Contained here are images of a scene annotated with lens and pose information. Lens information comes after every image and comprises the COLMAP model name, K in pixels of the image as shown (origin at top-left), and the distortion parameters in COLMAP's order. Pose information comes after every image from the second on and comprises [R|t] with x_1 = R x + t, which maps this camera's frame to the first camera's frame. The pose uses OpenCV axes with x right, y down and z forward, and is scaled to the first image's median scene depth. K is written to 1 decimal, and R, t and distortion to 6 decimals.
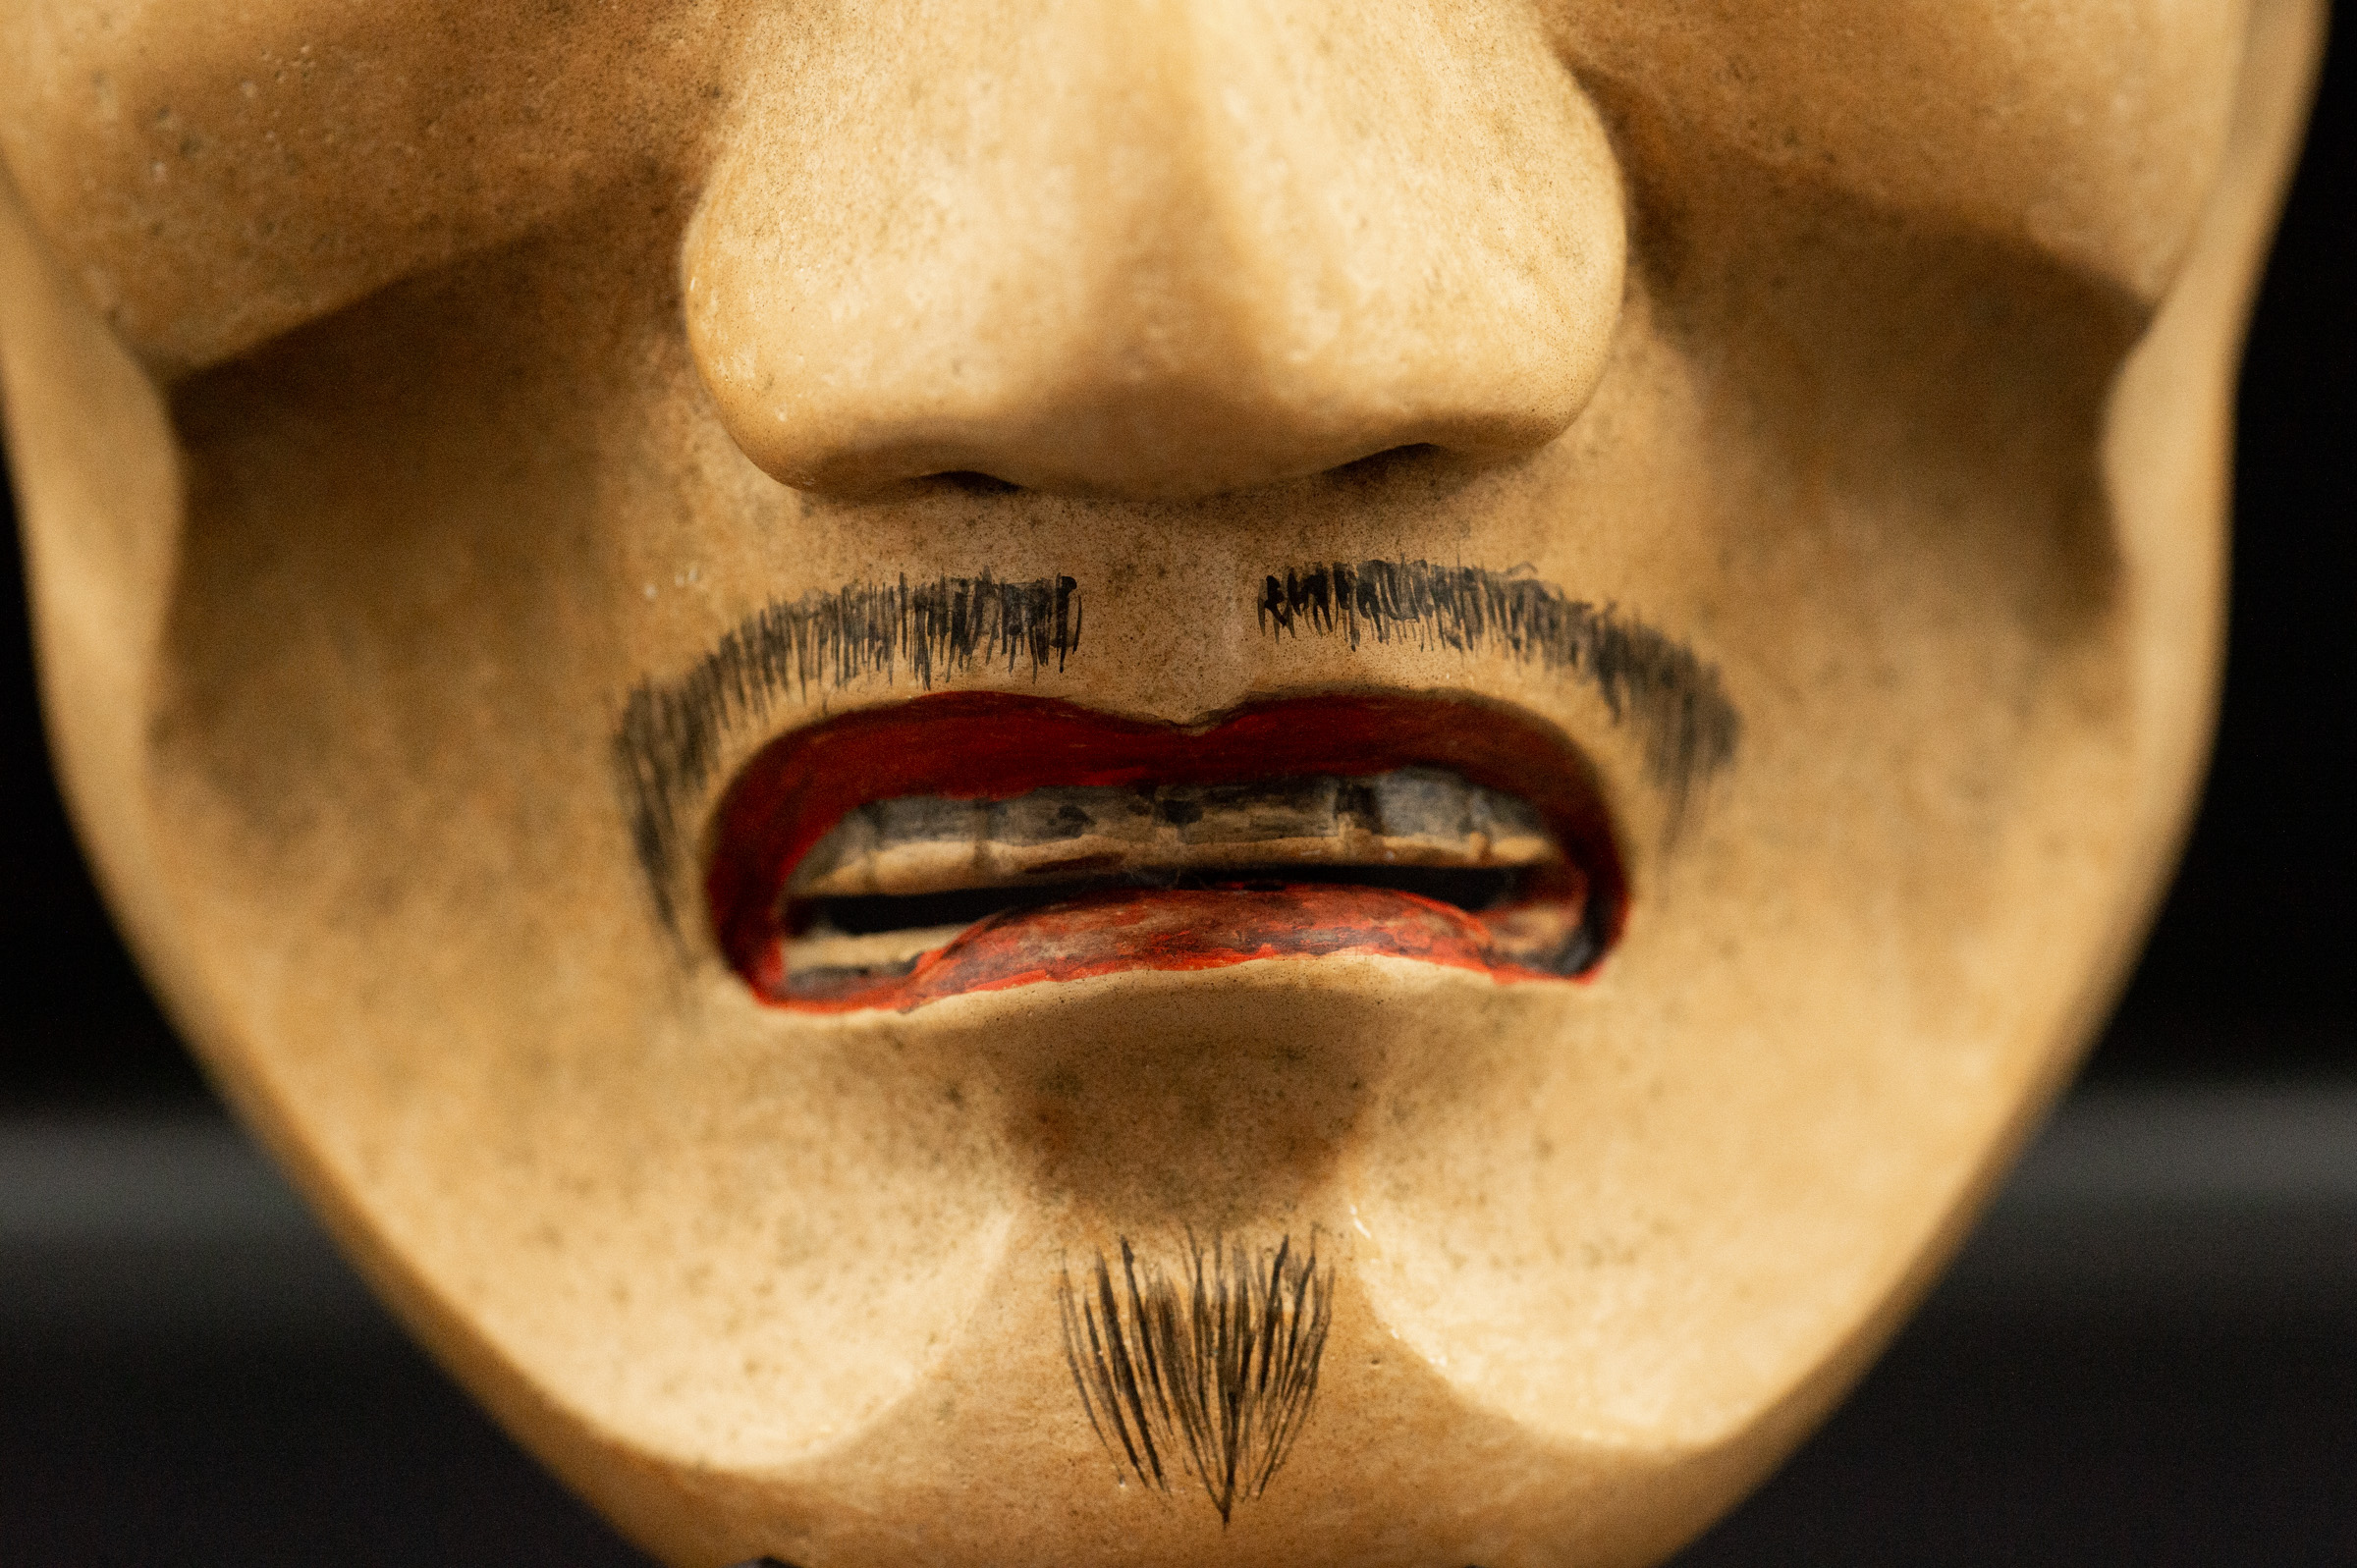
lens RADIAL K [[7858.3, 0, 1178.5], [0, 7858.3, 784.0], [0, 0, 1]] dist [0.105842, -1.042967]
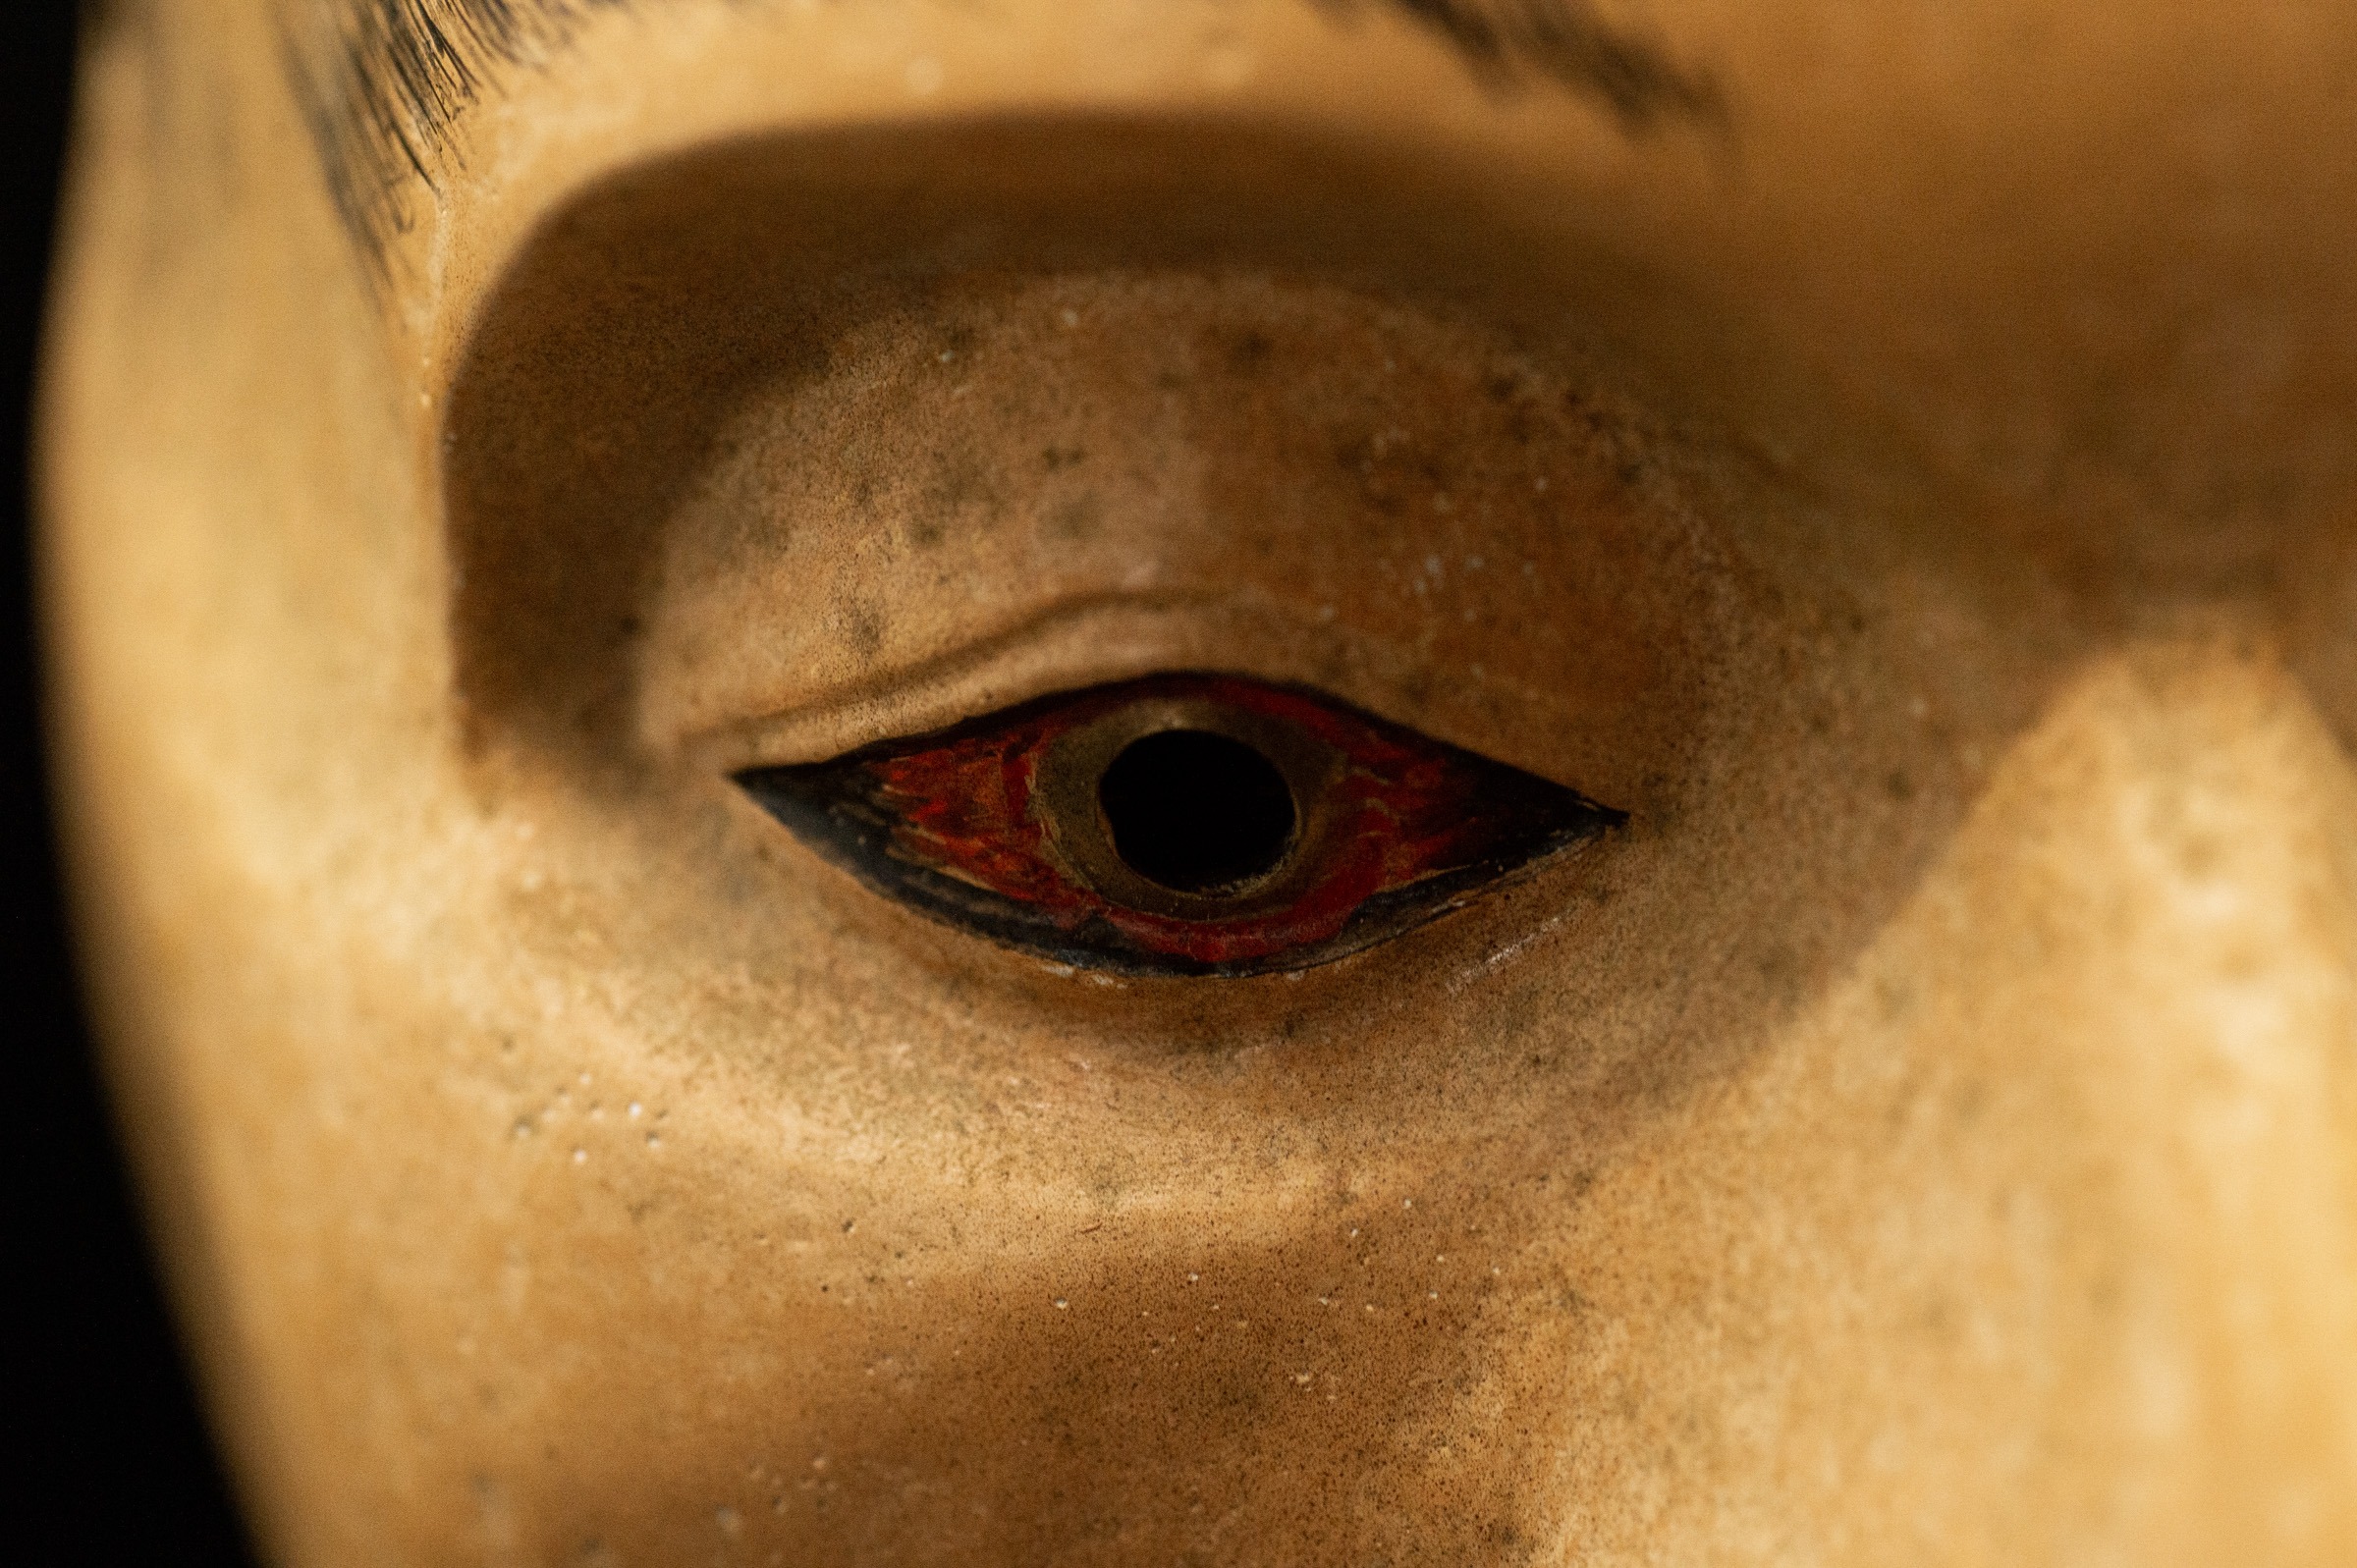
lens RADIAL K [[7858.3, 0, 1178.5], [0, 7858.3, 784.0], [0, 0, 1]] dist [0.105842, -1.042967]
pose [[0.998082, -0.043770, -0.043785, -0.054522], [0.045857, 0.997802, 0.047843, -0.173264], [0.041595, -0.049759, 0.997895, 0.398966]]
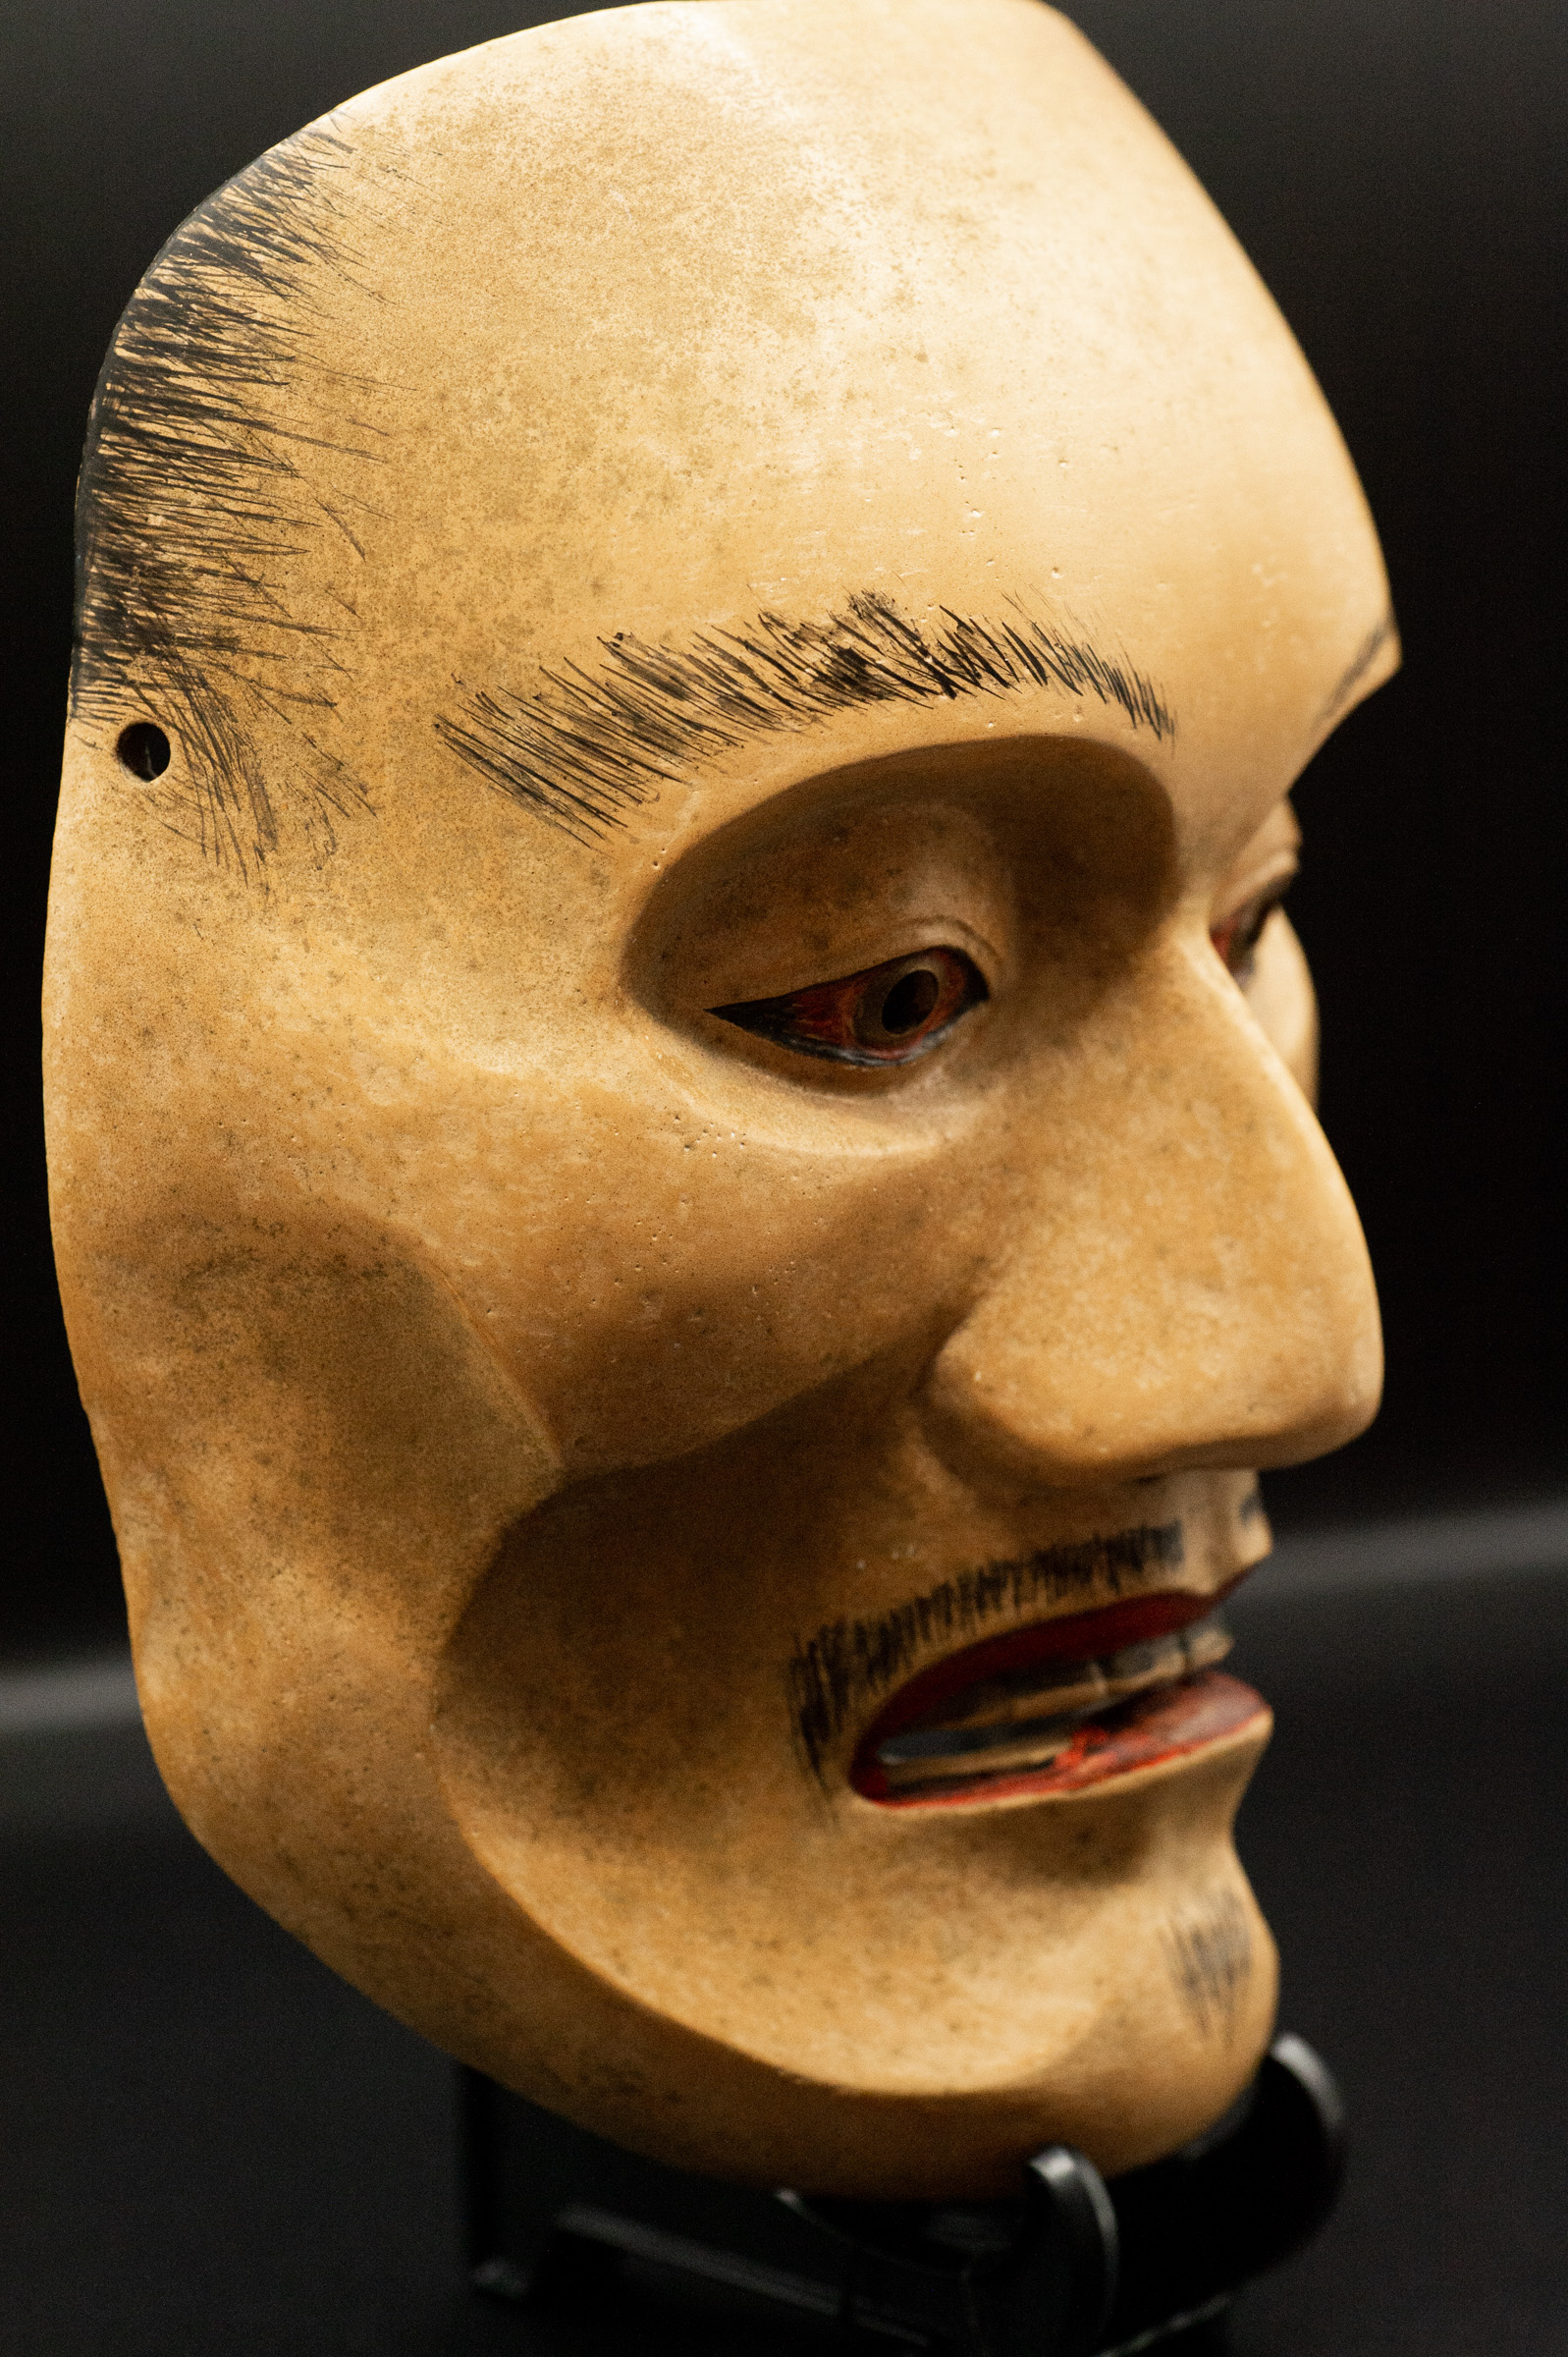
lens RADIAL K [[7230.3, 0, 784.0], [0, 7230.3, 1178.5], [0, 0, 1]] dist [0.322144, -2.302196]
pose [[0.589526, -0.110712, 0.800126, -1.286681], [0.105095, 0.992655, 0.059919, -0.198578], [-0.800883, 0.048766, 0.596832, 0.123218]]
